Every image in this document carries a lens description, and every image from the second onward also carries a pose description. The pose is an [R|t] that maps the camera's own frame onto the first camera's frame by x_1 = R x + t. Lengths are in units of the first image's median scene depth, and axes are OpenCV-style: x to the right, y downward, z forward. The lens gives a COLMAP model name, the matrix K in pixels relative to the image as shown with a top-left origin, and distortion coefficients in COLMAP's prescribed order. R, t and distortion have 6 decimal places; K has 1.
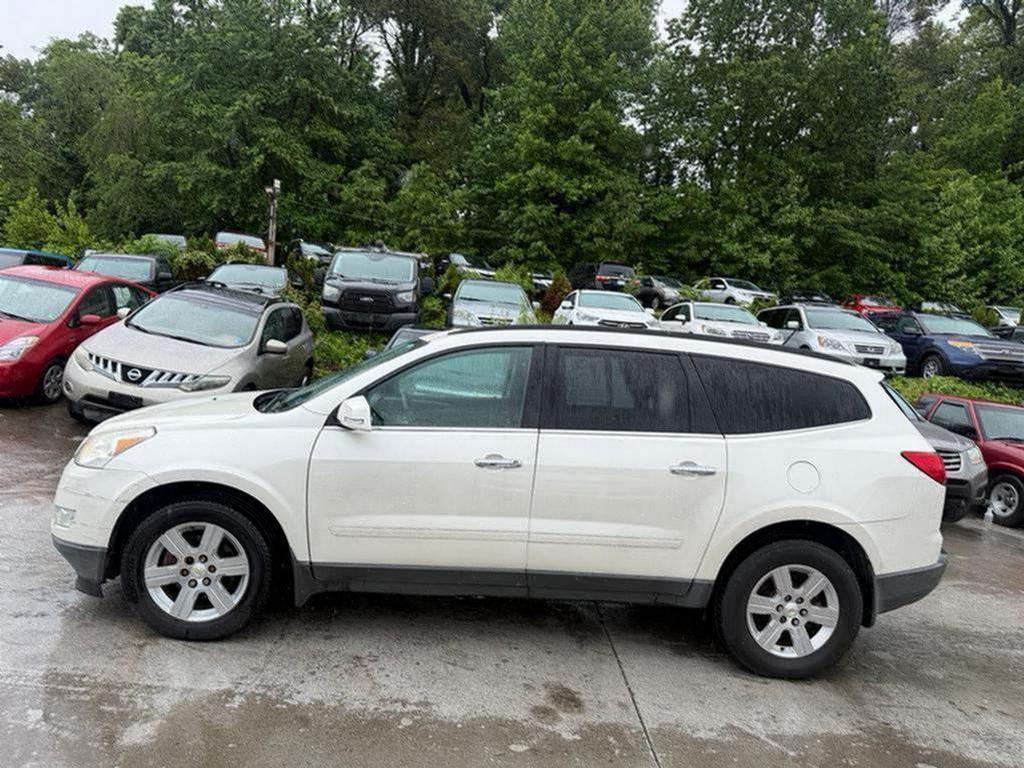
lens RADIAL K [[719.6, 0, 514.9], [0, 719.6, 382.2], [0, 0, 1]] dist [0.017974, -0.025944]
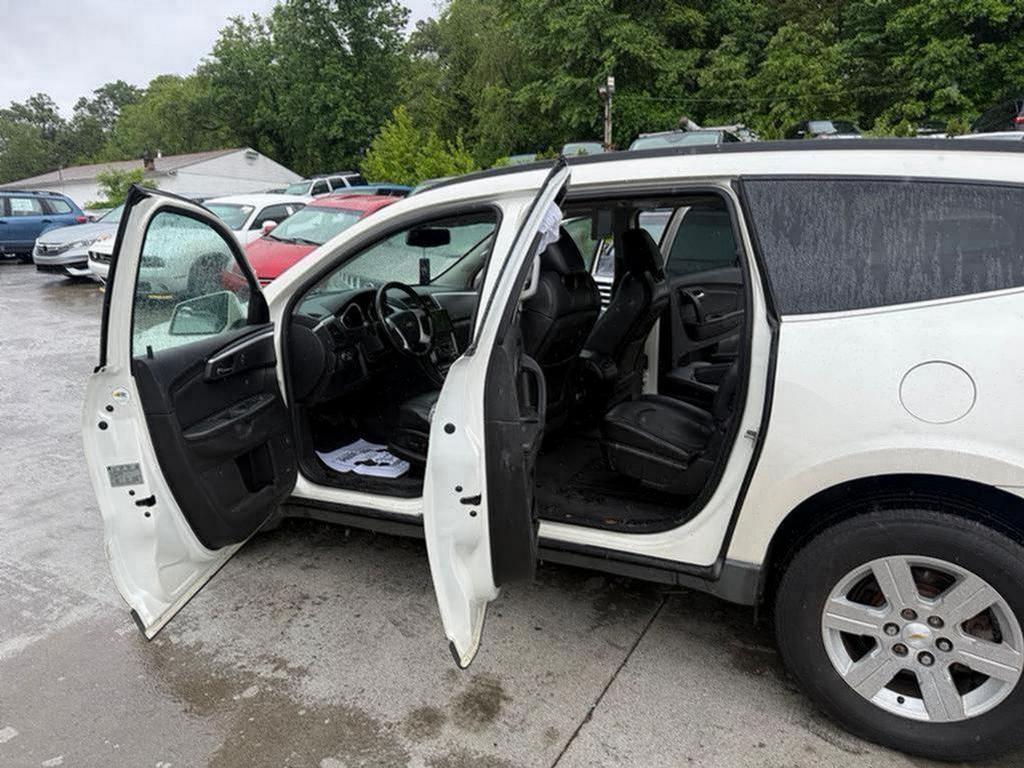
lens RADIAL K [[719.3, 0, 508.3], [0, 719.3, 377.3], [0, 0, 1]] dist [-0.002319, -0.000700]
pose [[0.849503, -0.001061, -0.527582, 0.109307], [0.067327, 0.992040, 0.106414, 0.012448], [0.523270, -0.125919, 0.842813, 0.110833]]
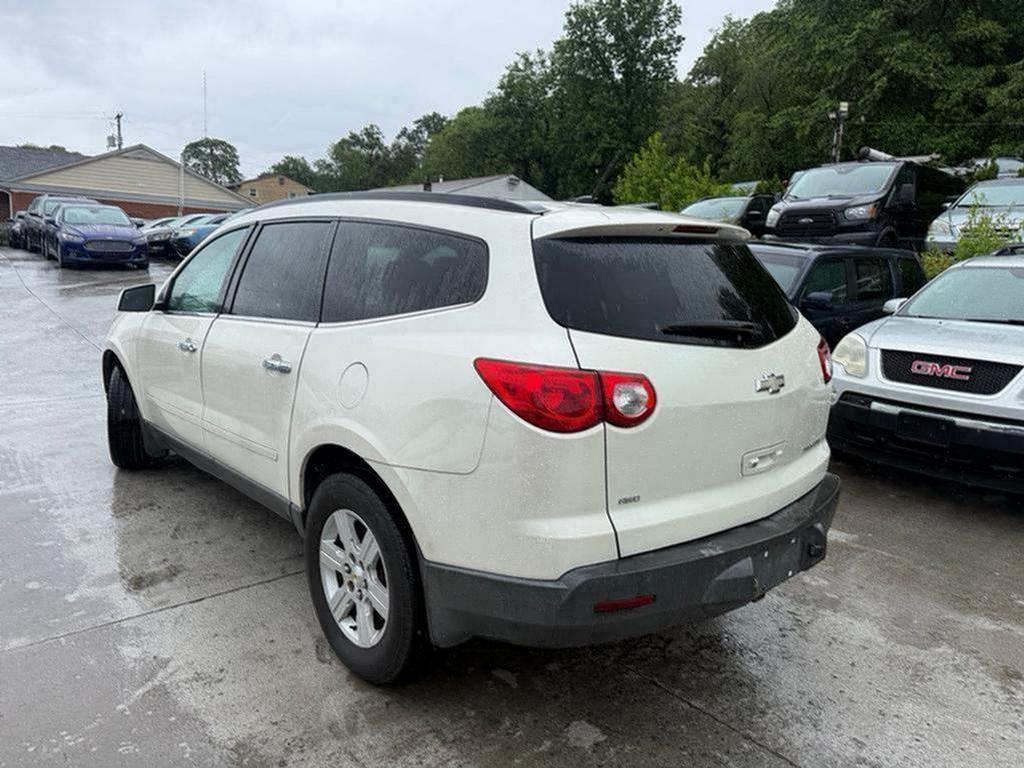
lens RADIAL K [[719.6, 0, 514.9], [0, 719.6, 382.2], [0, 0, 1]] dist [0.017974, -0.025944]
pose [[0.609705, 0.066449, -0.789838, 0.271002], [-0.016199, 0.997316, 0.071400, 0.021142], [0.792463, -0.030738, 0.609145, 0.189573]]
